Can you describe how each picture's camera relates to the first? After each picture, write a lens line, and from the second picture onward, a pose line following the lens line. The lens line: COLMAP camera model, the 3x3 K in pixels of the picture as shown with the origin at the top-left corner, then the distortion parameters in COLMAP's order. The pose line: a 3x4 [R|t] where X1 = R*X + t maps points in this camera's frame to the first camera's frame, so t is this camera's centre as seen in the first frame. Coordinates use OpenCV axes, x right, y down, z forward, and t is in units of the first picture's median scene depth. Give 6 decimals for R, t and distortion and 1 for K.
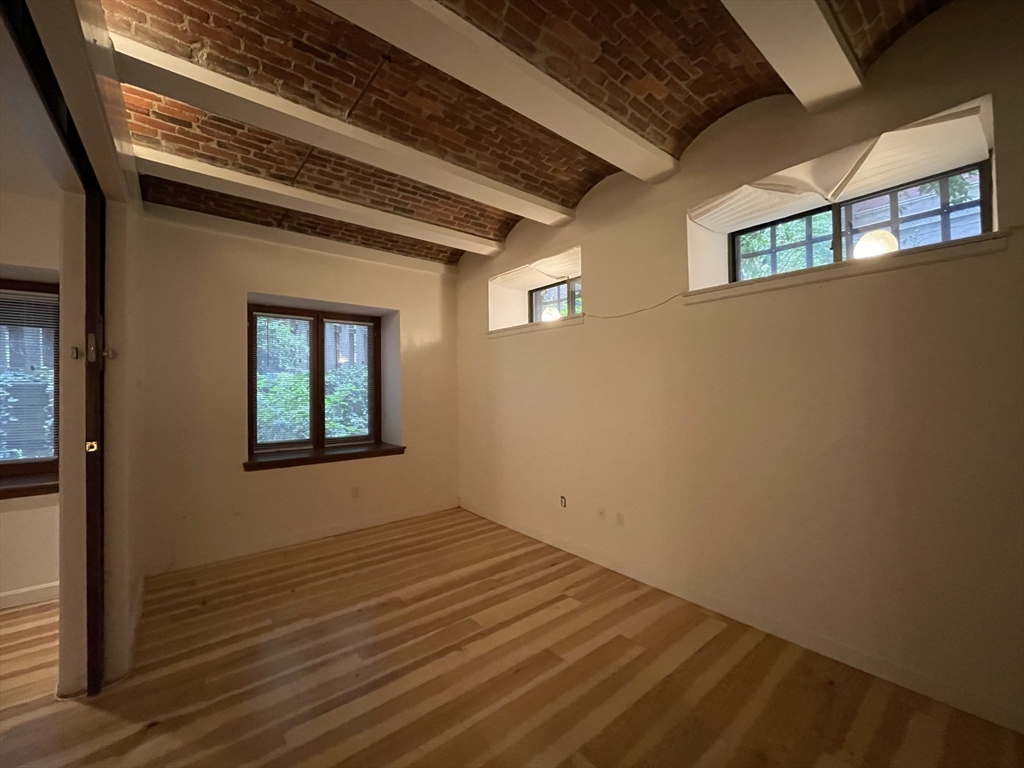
lens RADIAL K [[413.7, 0, 510.3], [0, 413.7, 380.9], [0, 0, 1]] dist [-0.002225, -0.000211]
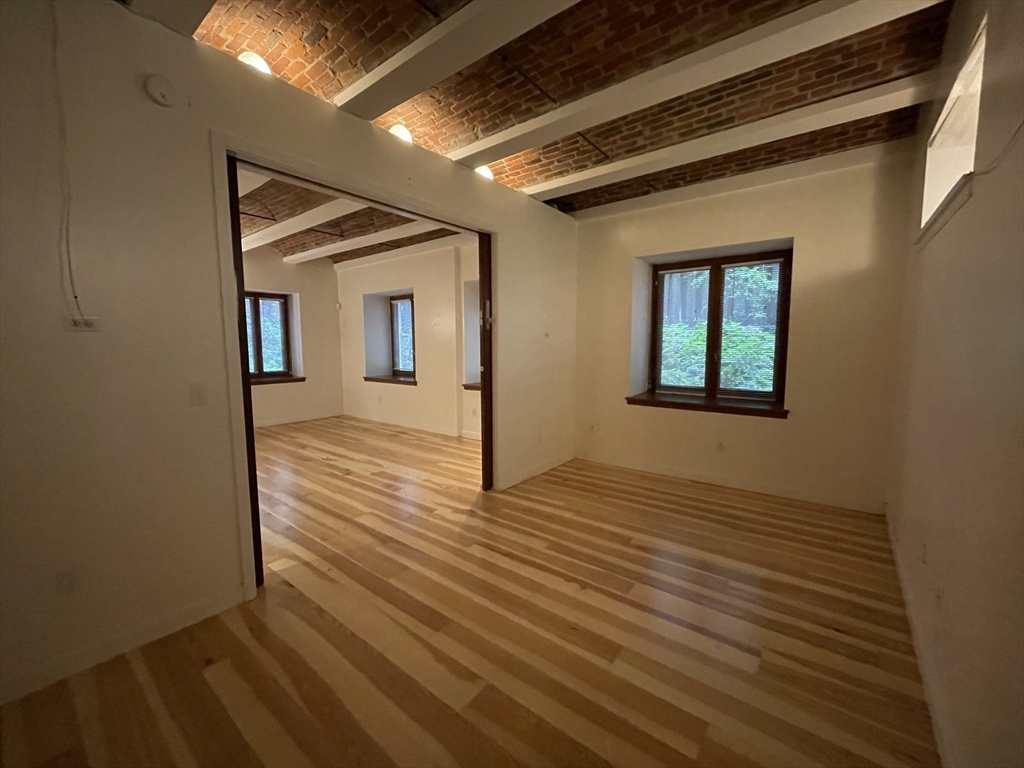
lens RADIAL K [[413.7, 0, 515.9], [0, 413.7, 381.6], [0, 0, 1]] dist [-0.002225, -0.000211]
pose [[0.225492, 0.101300, -0.968964, 0.538881], [0.023140, 0.993742, 0.109276, 0.004098], [0.973970, -0.047063, 0.221737, 0.413673]]
